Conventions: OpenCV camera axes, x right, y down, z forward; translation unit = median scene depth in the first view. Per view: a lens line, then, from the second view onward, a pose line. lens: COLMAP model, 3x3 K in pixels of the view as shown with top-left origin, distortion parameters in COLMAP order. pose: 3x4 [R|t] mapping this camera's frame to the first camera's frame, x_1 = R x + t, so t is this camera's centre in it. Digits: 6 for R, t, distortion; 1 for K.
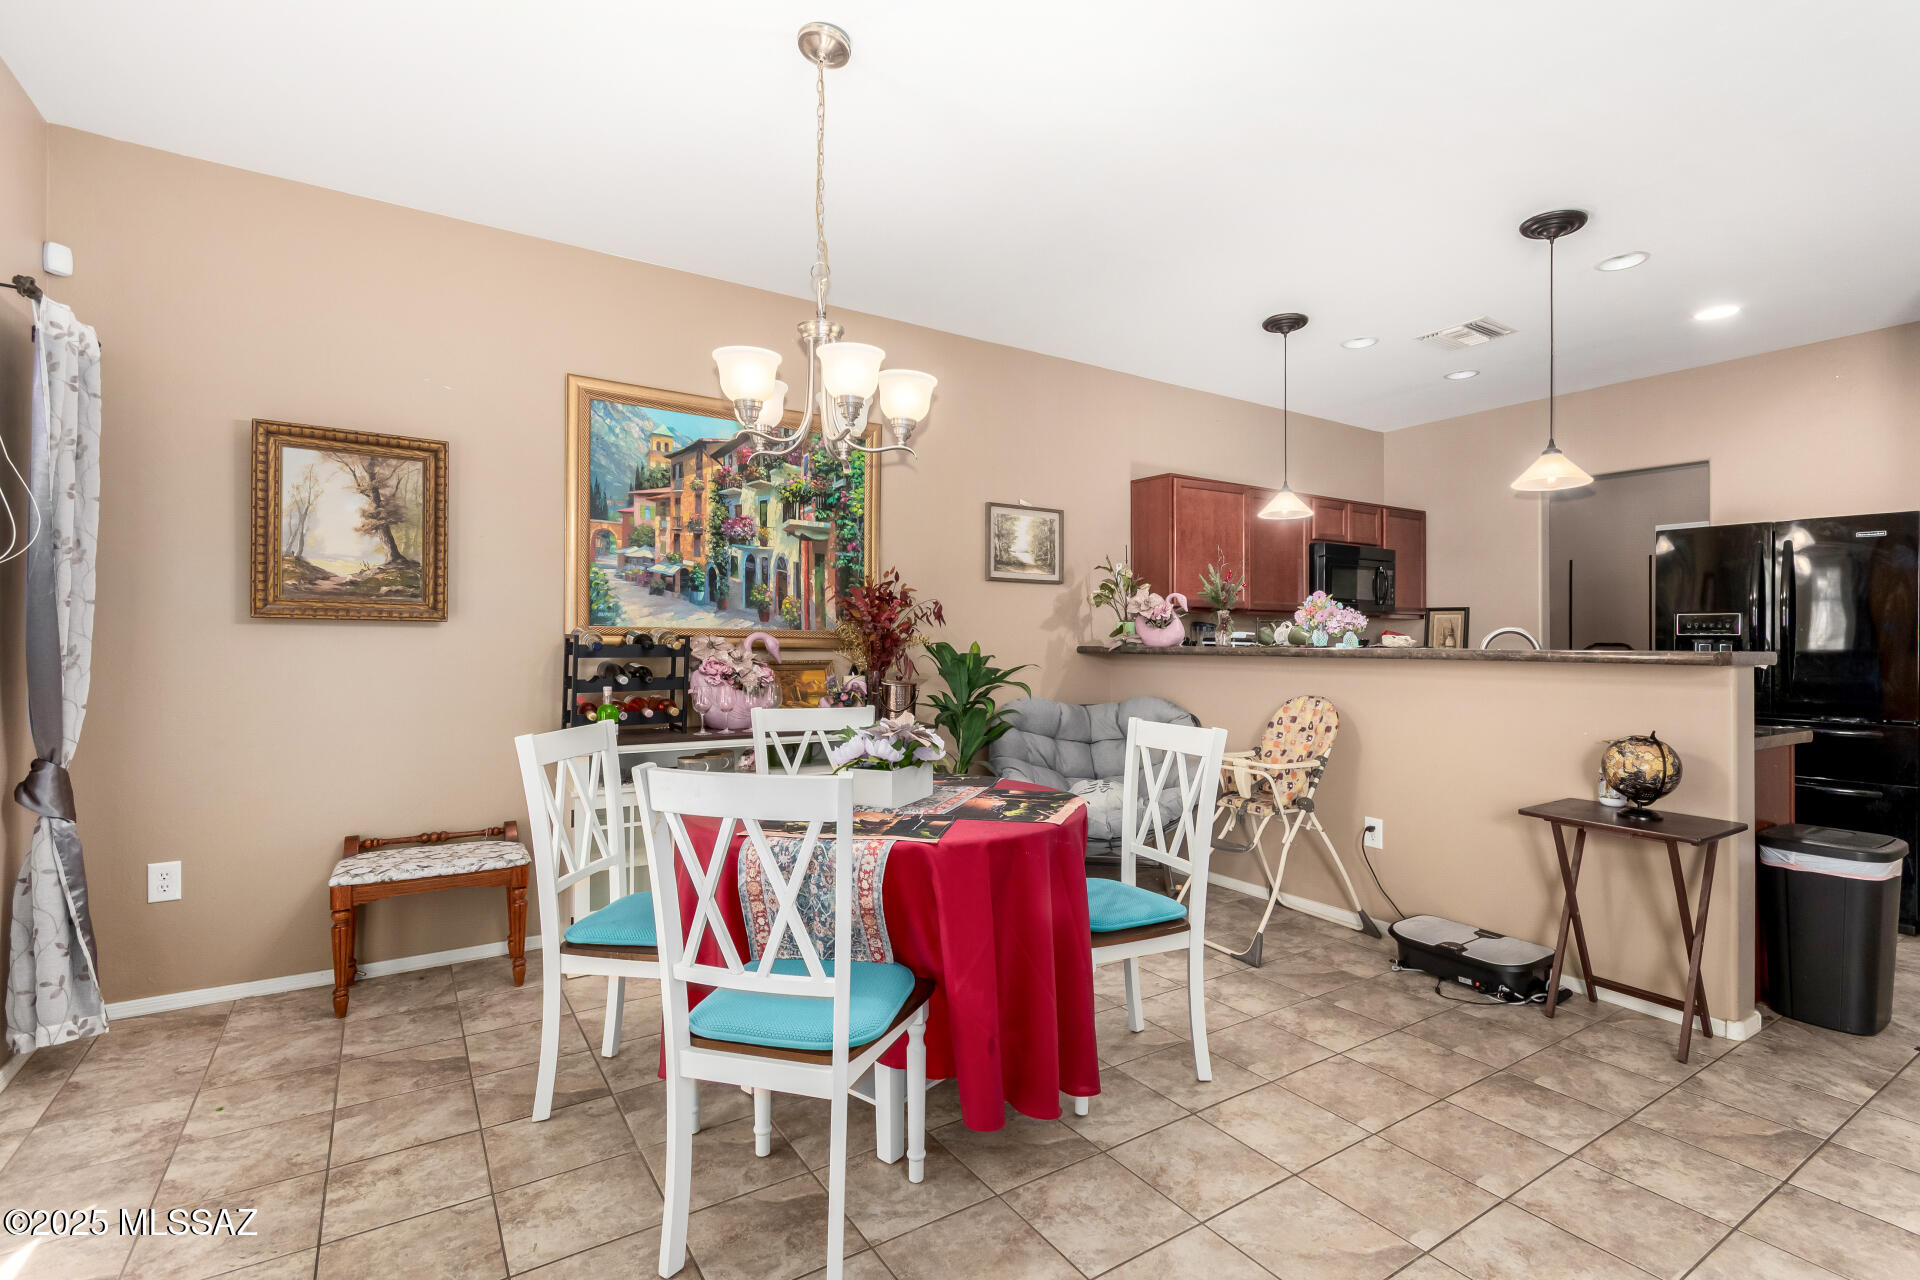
lens RADIAL K [[885.8, 0, 962.8], [0, 885.8, 629.9], [0, 0, 1]] dist [0.009010, 0.000046]
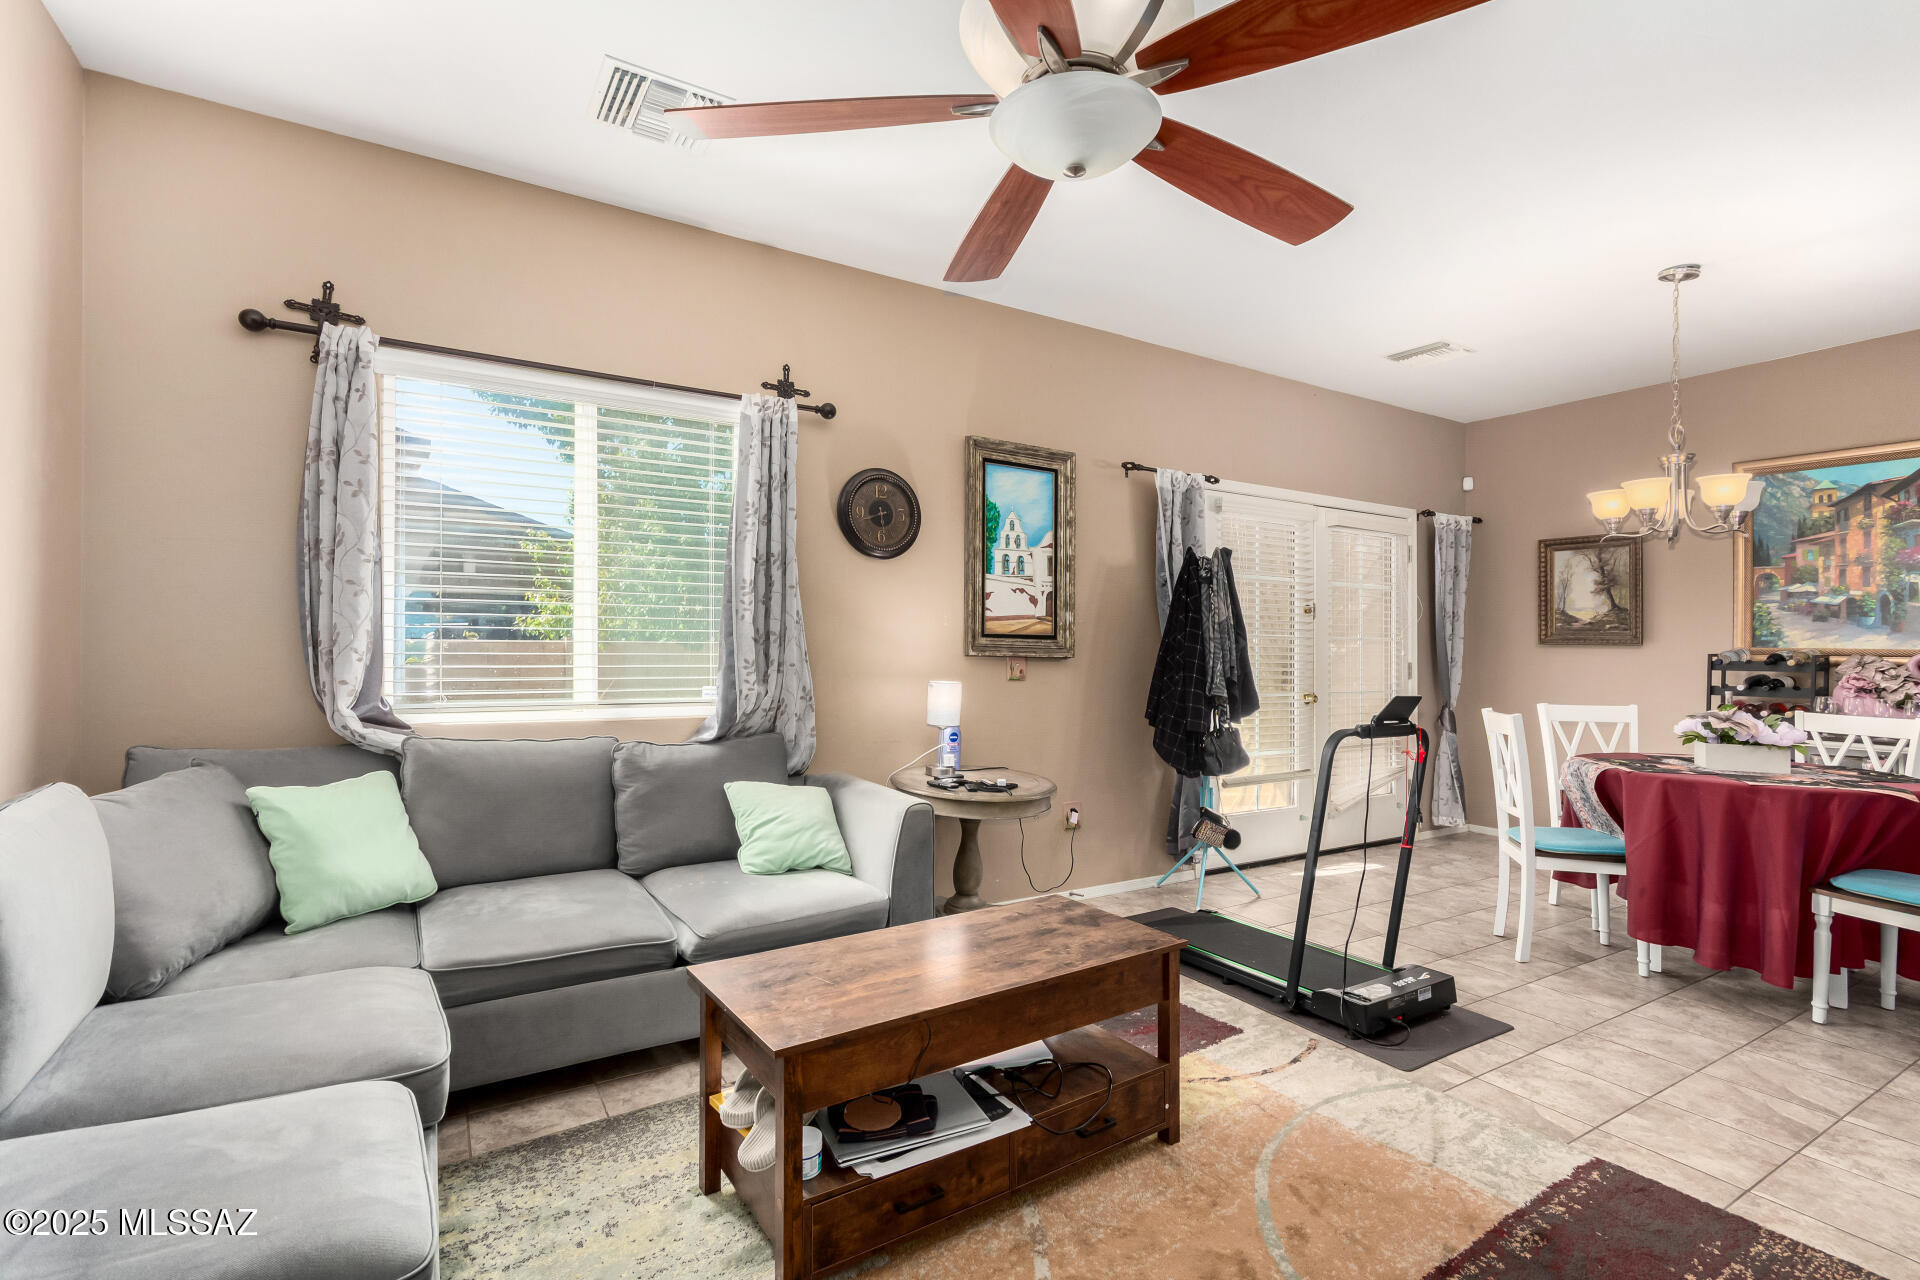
lens RADIAL K [[885.8, 0, 964.0], [0, 885.8, 646.6], [0, 0, 1]] dist [0.009010, 0.000046]
pose [[-0.039234, -0.005175, -0.999217, 0.933951], [0.001417, 0.999985, -0.005235, -0.000571], [0.999229, -0.001621, -0.039226, -0.124232]]
